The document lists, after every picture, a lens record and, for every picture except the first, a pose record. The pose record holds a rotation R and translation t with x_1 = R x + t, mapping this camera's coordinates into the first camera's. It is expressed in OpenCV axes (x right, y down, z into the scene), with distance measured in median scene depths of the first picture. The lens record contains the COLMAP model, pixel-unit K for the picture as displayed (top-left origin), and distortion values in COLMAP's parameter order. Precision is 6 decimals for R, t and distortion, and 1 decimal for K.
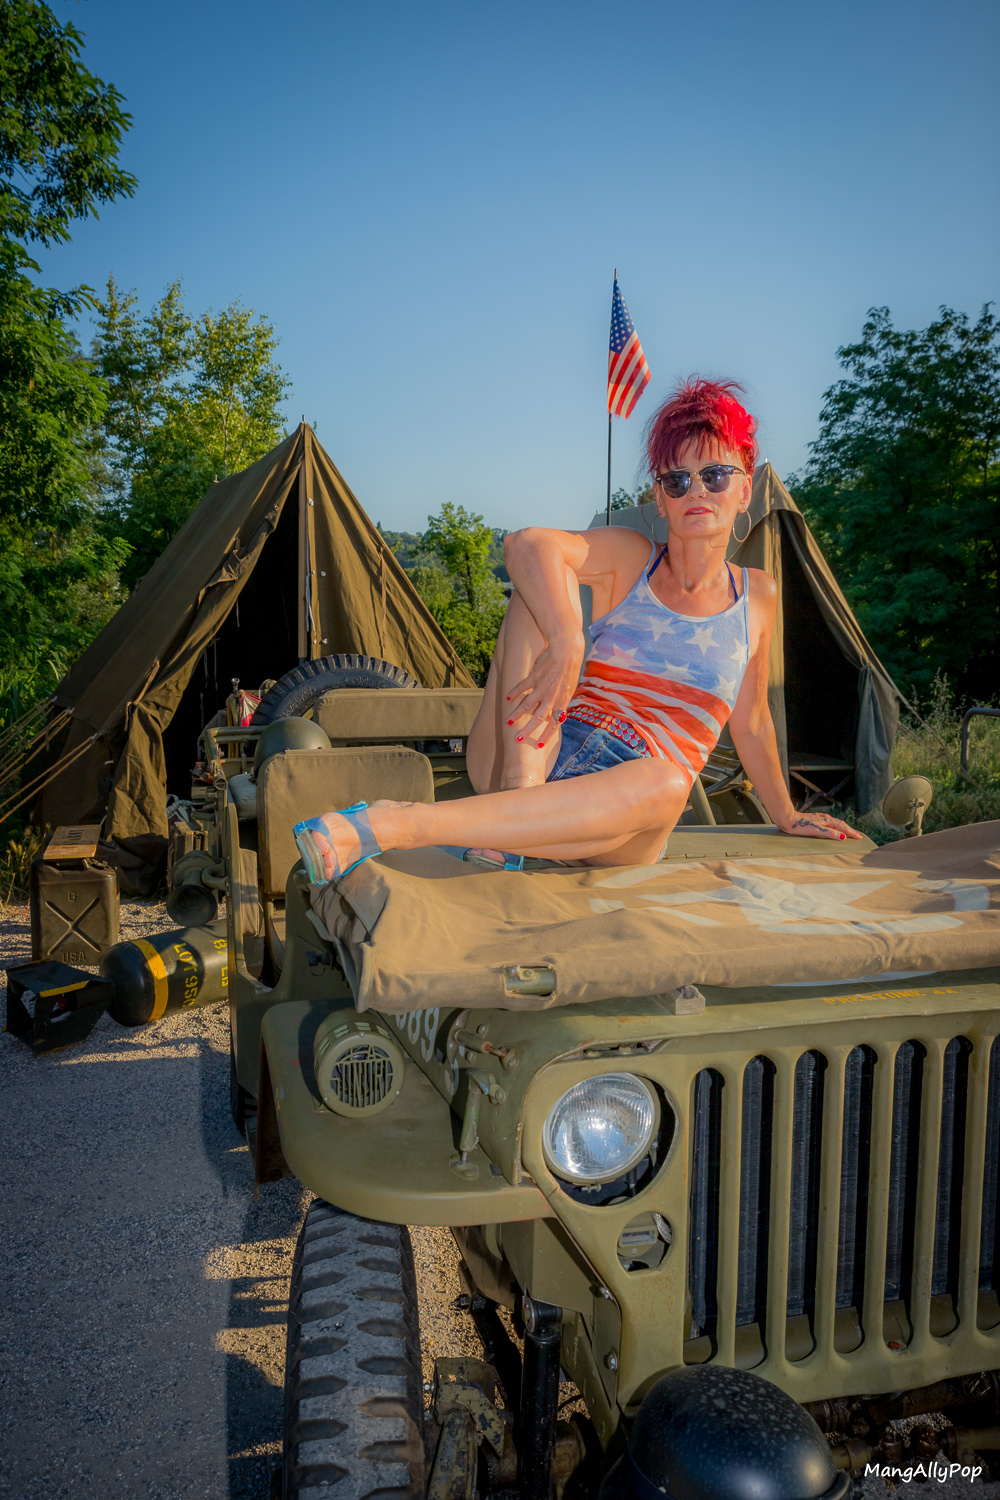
lens RADIAL K [[1189.5, 0, 498.8], [0, 1189.5, 756.4], [0, 0, 1]] dist [-0.008014, -0.003491]
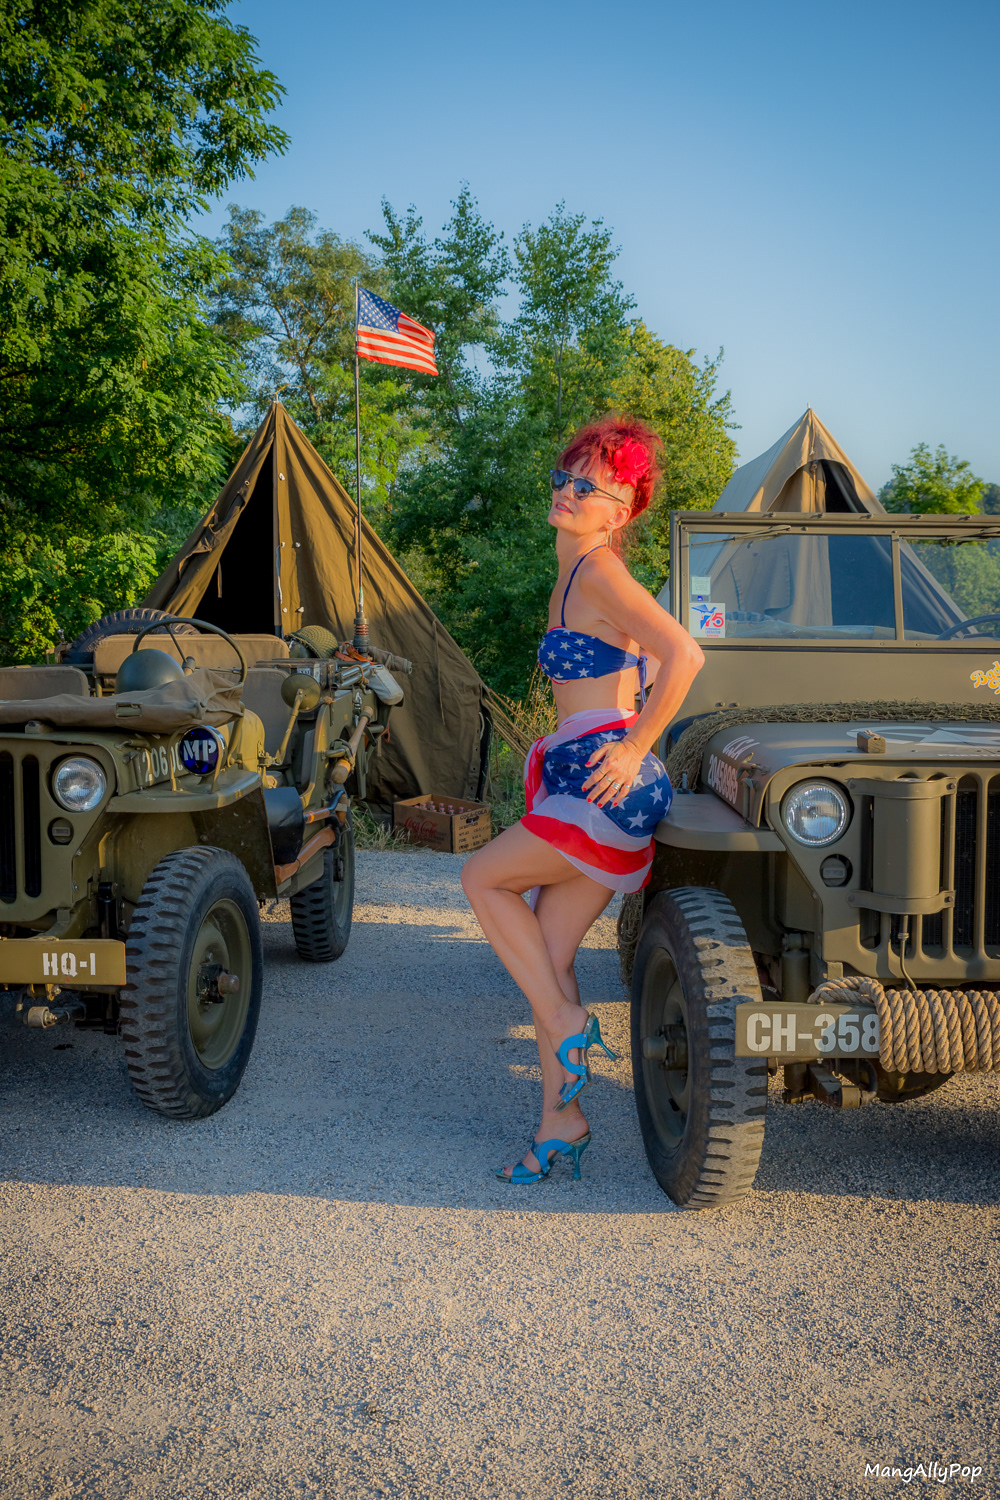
lens RADIAL K [[1668.2, 0, 520.7], [0, 1668.2, 742.3], [0, 0, 1]] dist [-0.001721, -0.010357]
pose [[0.952817, 0.005574, -0.303493, 0.472930], [-0.016854, 0.999260, -0.034560, 0.064851], [0.303076, 0.038045, 0.952207, -0.317153]]
